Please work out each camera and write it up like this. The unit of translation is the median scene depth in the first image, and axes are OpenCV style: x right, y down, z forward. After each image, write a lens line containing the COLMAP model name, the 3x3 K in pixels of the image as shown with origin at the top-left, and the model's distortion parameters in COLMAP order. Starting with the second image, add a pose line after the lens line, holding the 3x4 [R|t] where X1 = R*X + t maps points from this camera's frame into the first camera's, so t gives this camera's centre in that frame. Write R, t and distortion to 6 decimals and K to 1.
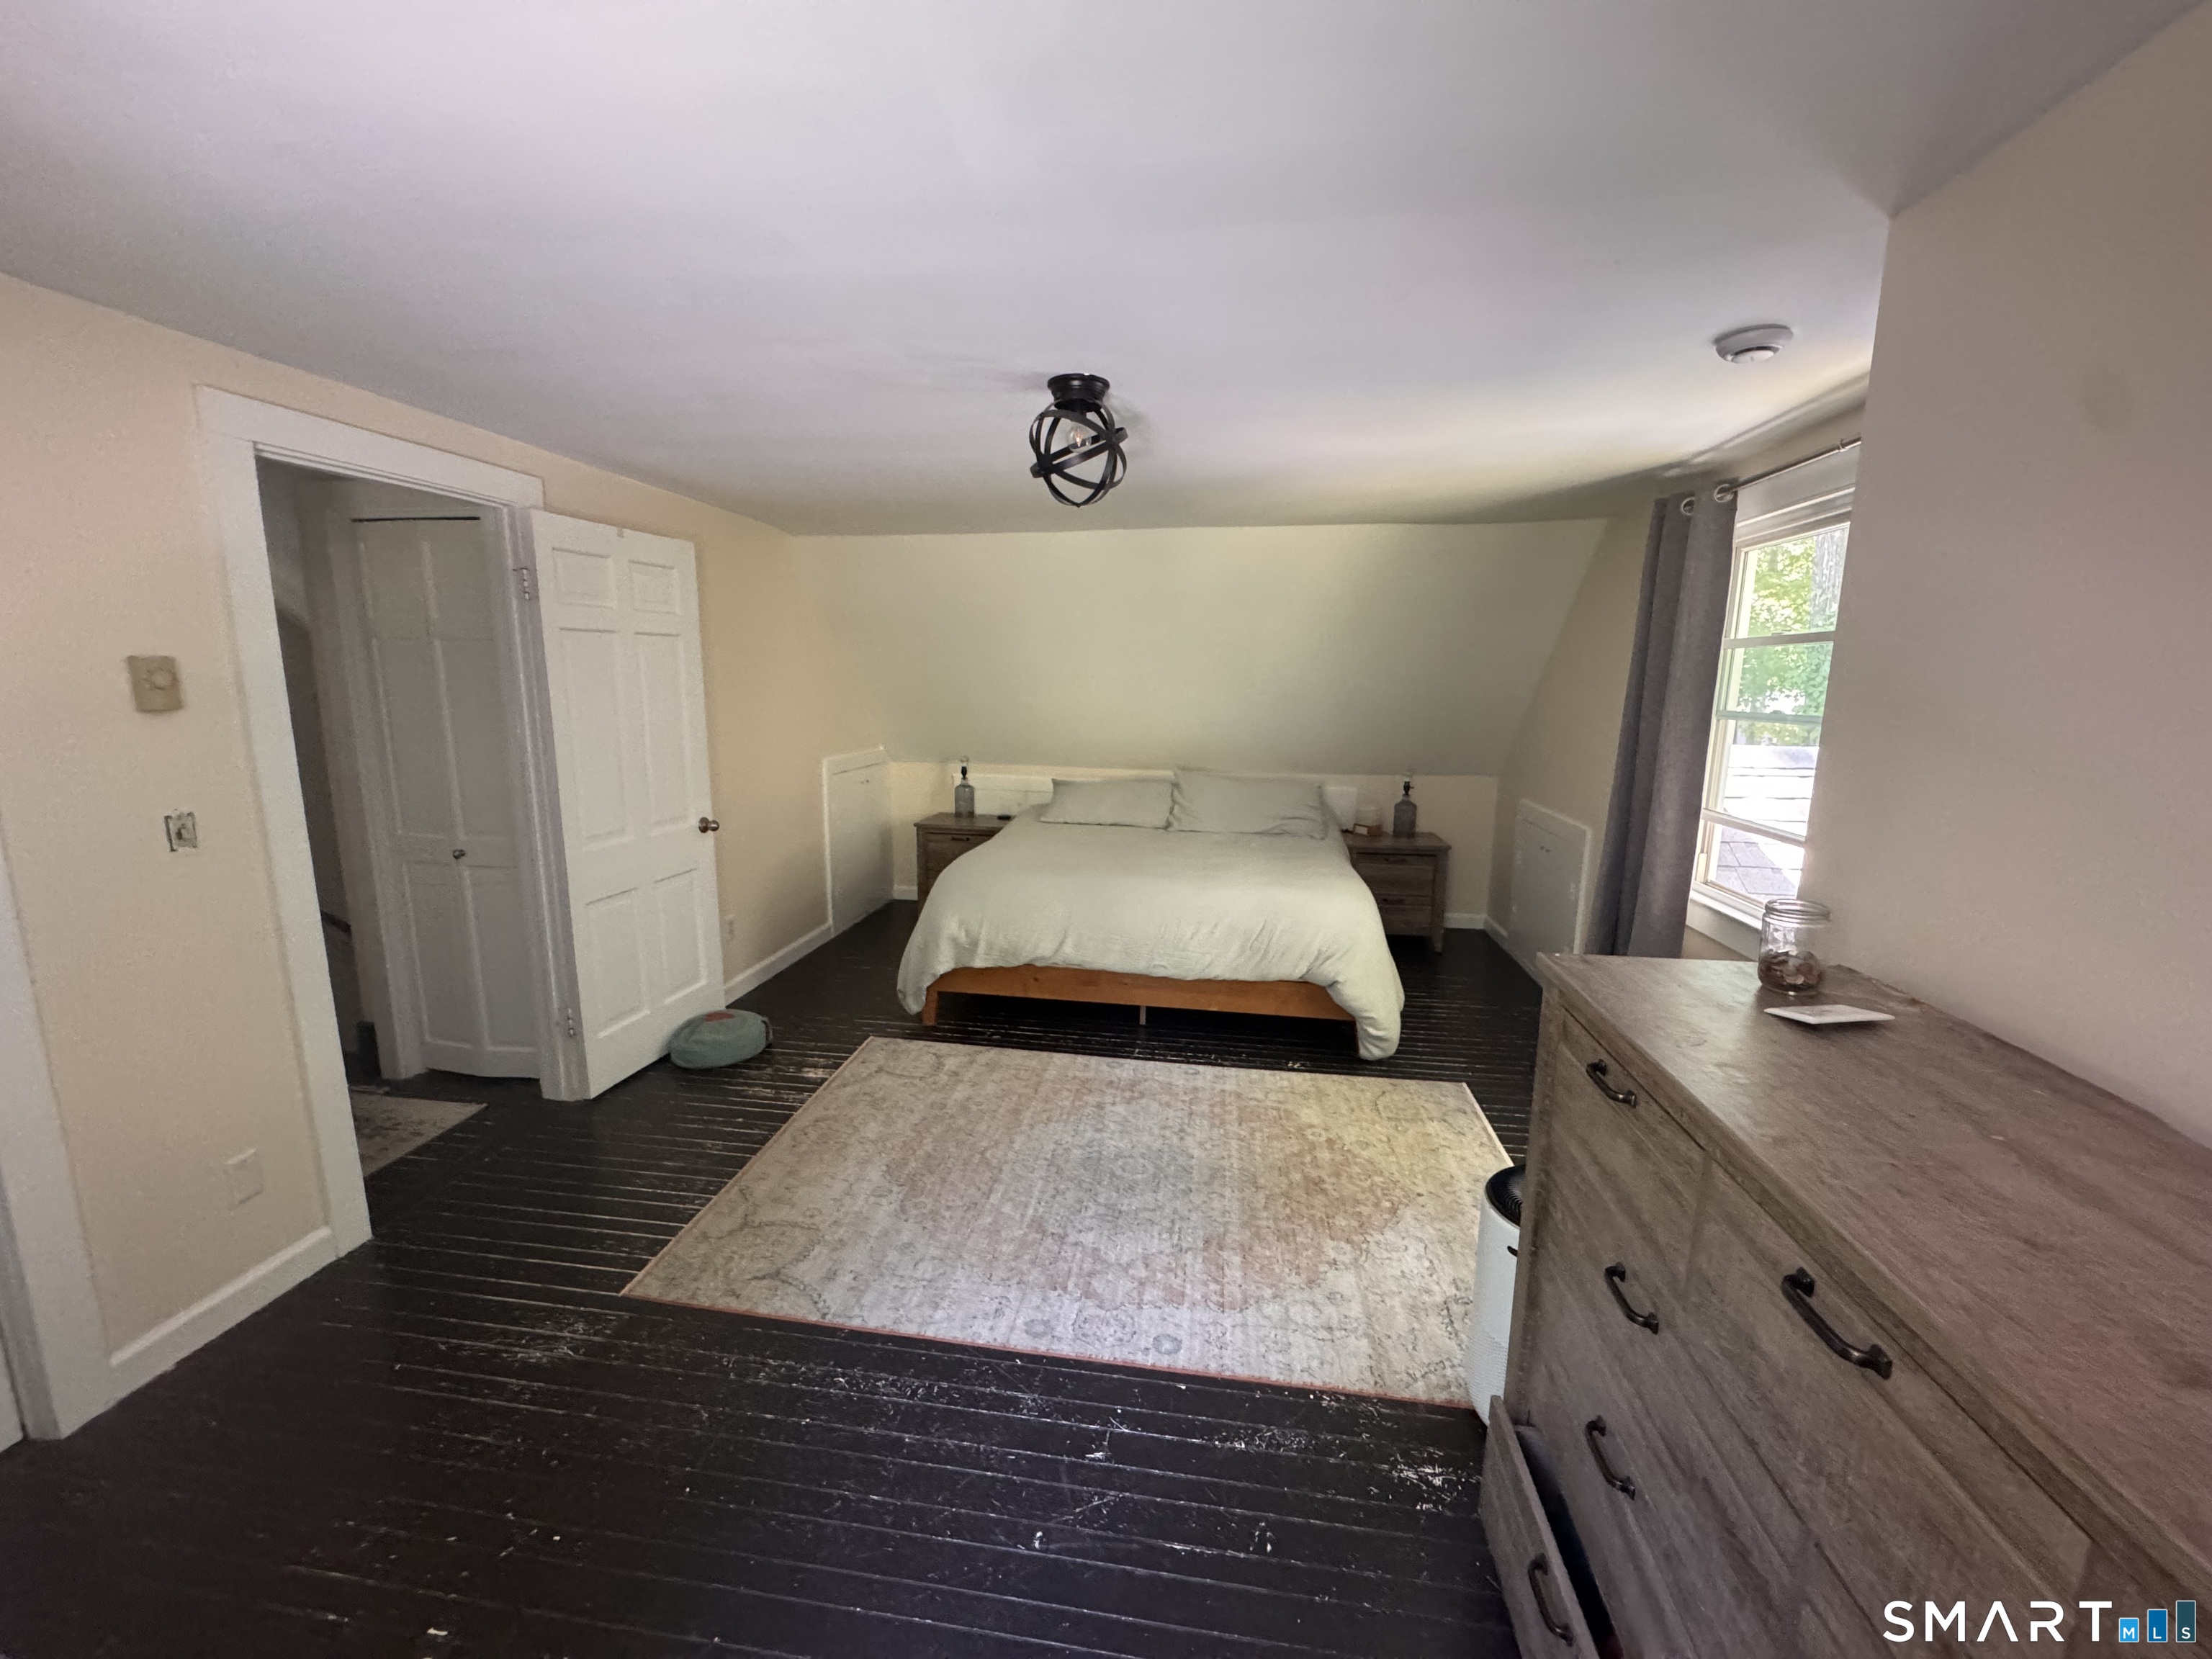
lens RADIAL K [[885.5, 0, 1100.6], [0, 885.5, 832.6], [0, 0, 1]] dist [-0.000144, -0.000156]
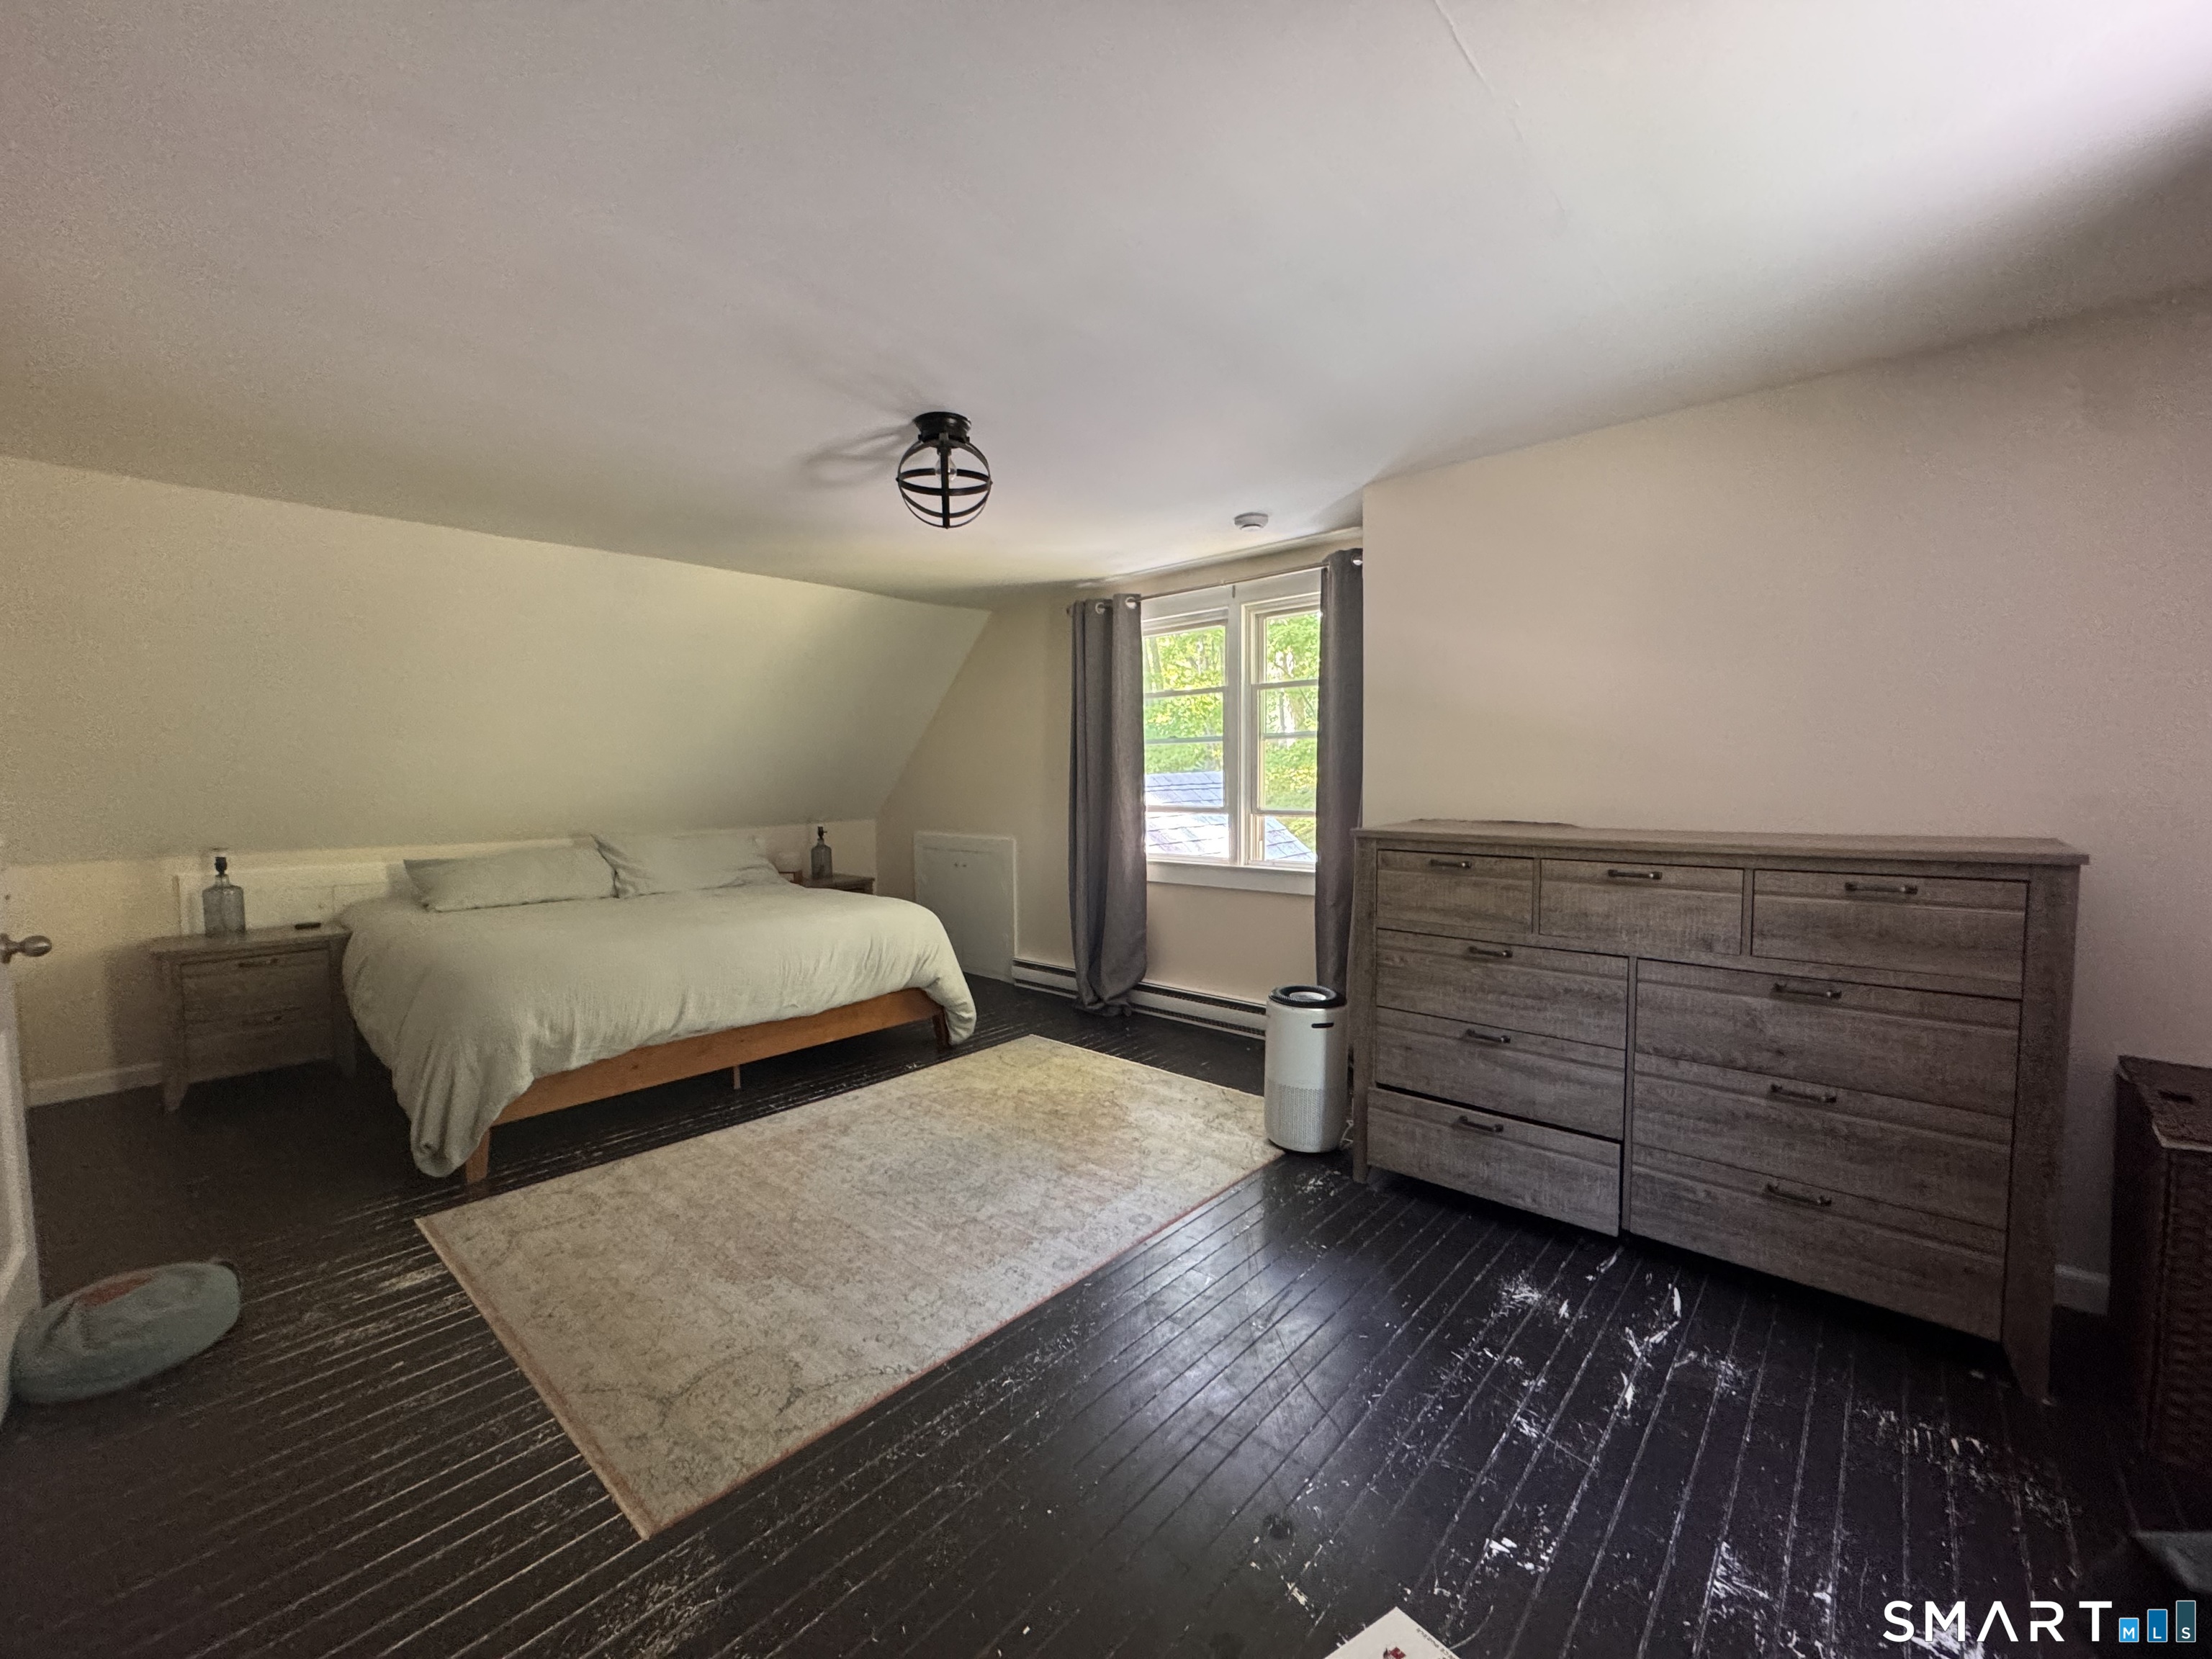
lens RADIAL K [[885.5, 0, 1100.6], [0, 885.5, 832.6], [0, 0, 1]] dist [-0.000144, -0.000156]
pose [[0.555797, -0.072976, 0.828109, -0.554497], [0.160839, 0.986757, -0.020994, 0.041815], [-0.815610, 0.144861, 0.560174, 0.171318]]
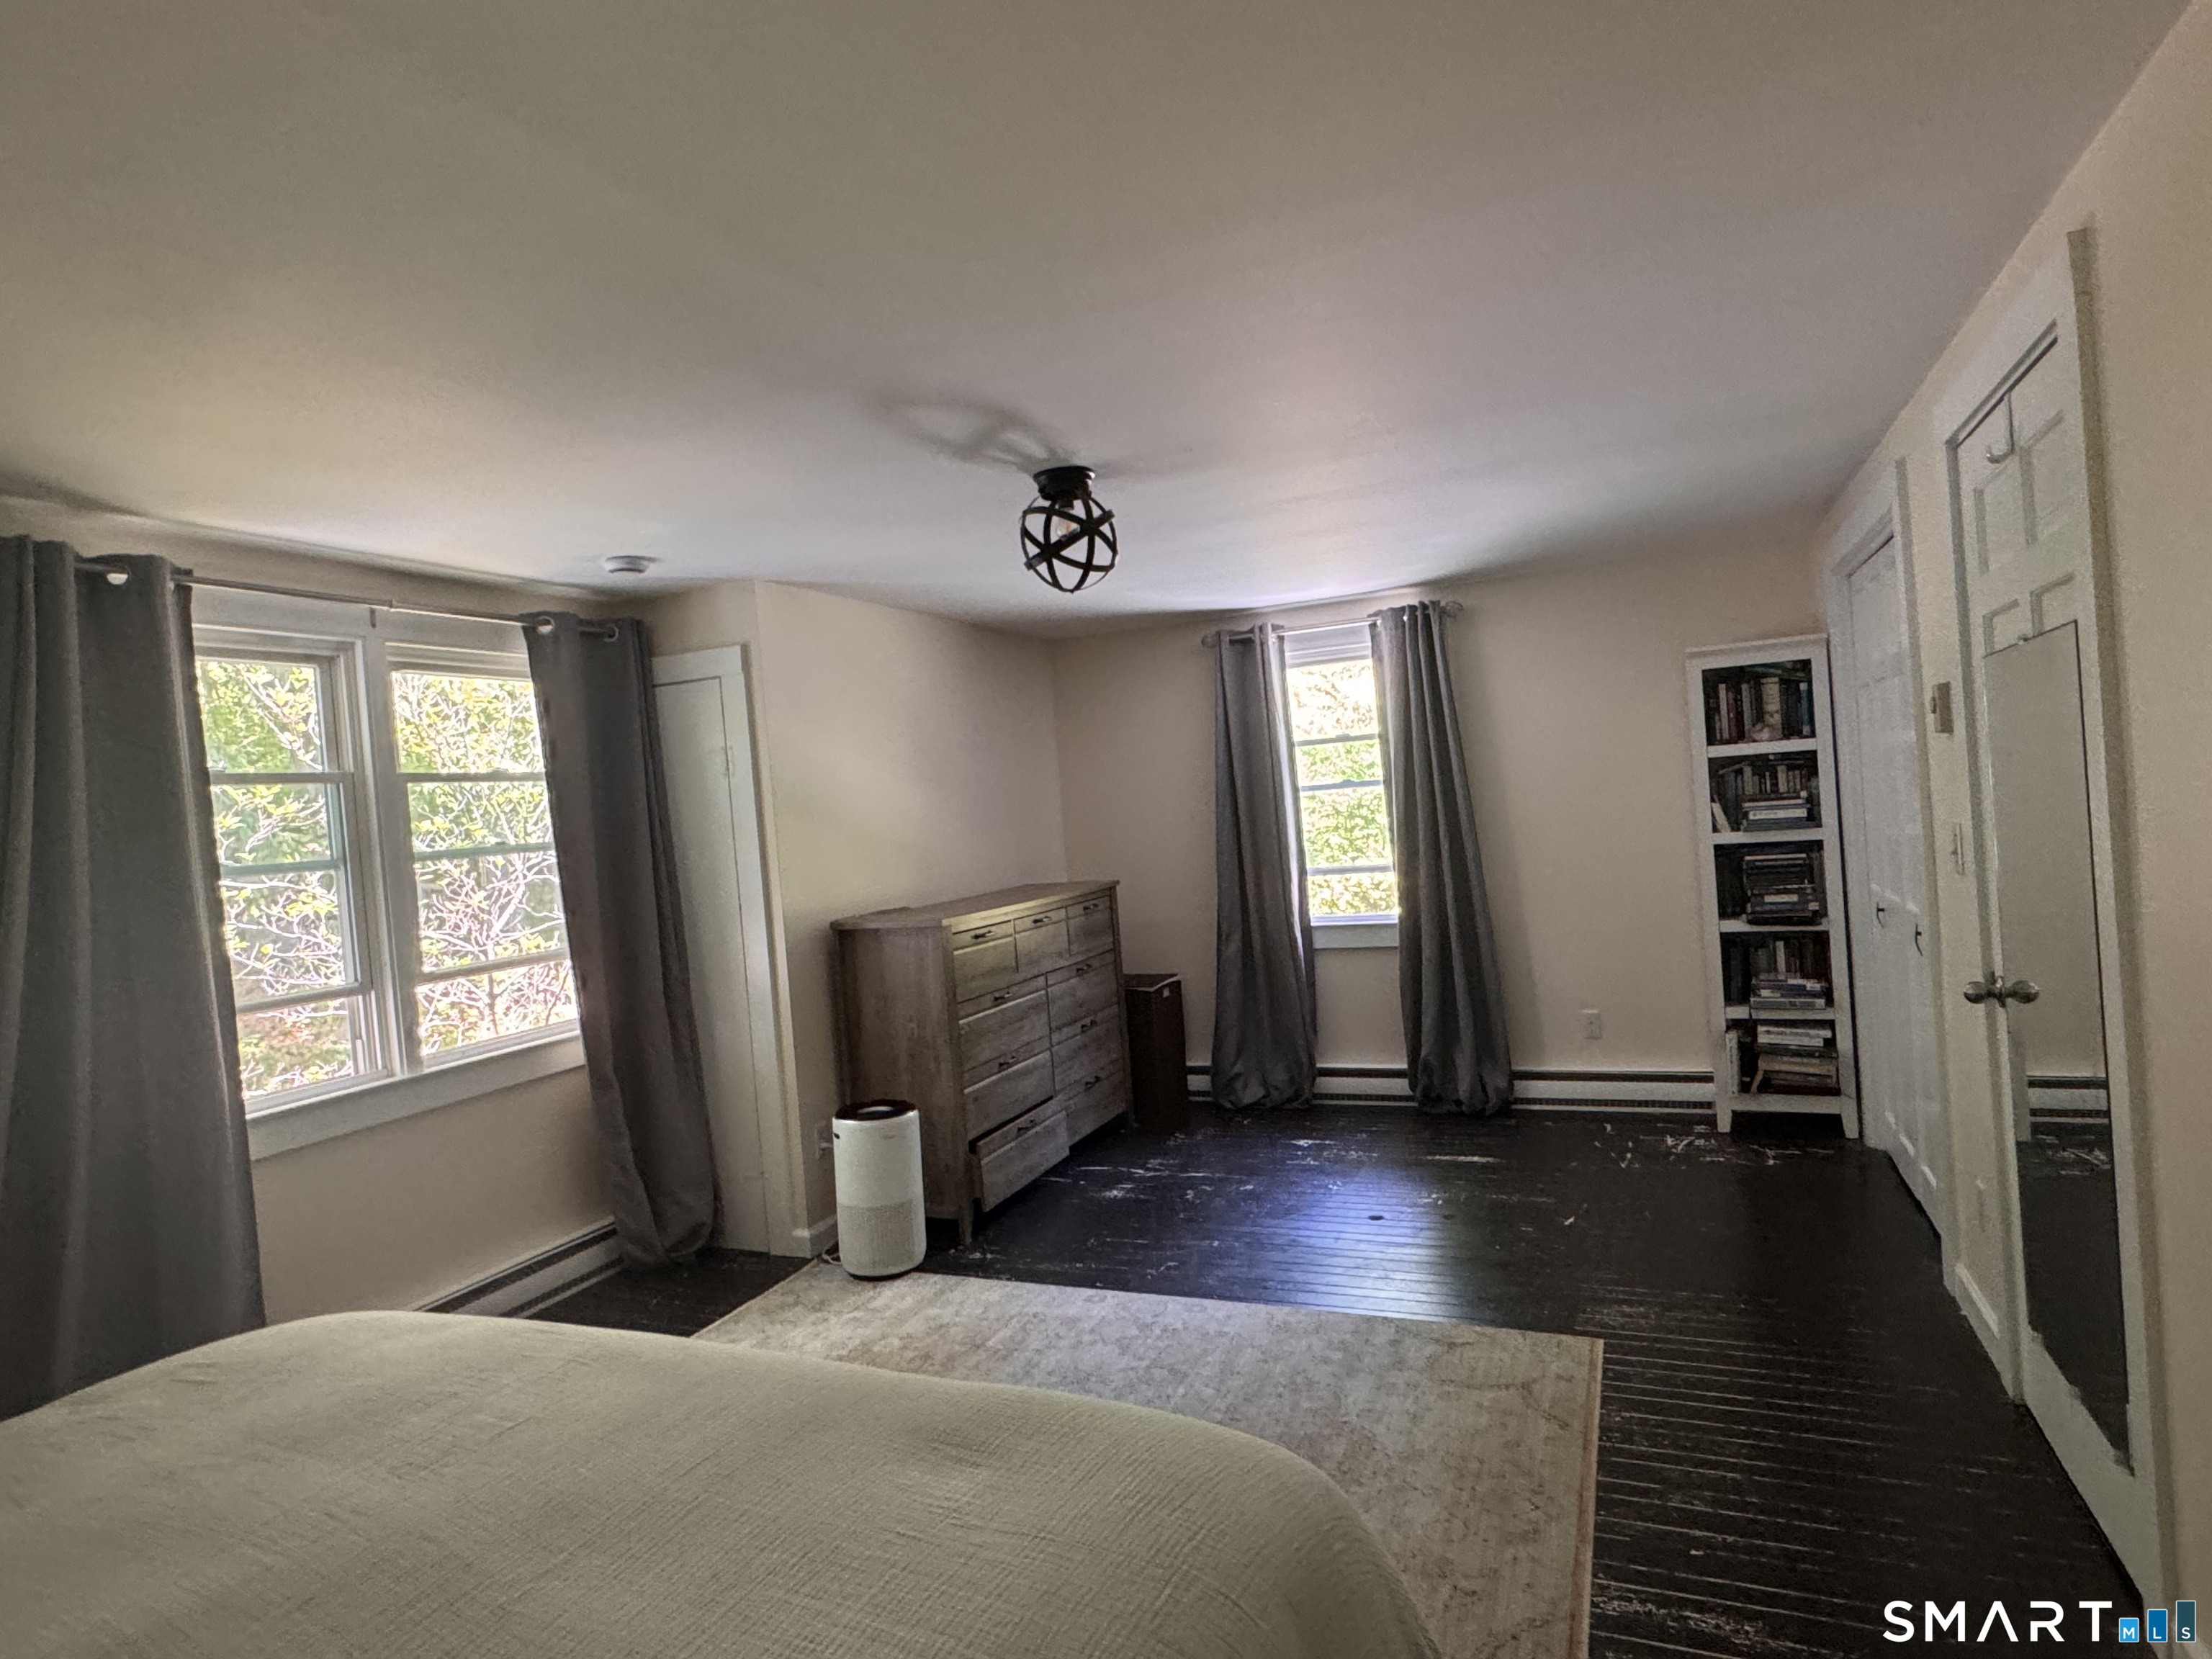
lens RADIAL K [[1239.5, 0, 1106.0], [0, 1239.5, 829.5], [0, 0, 1]] dist [0.005513, 0.000654]
pose [[-0.962365, 0.060077, 0.265038, -0.262041], [0.112061, 0.976212, 0.185616, -0.229636], [-0.247582, 0.208331, -0.946204, 1.498965]]
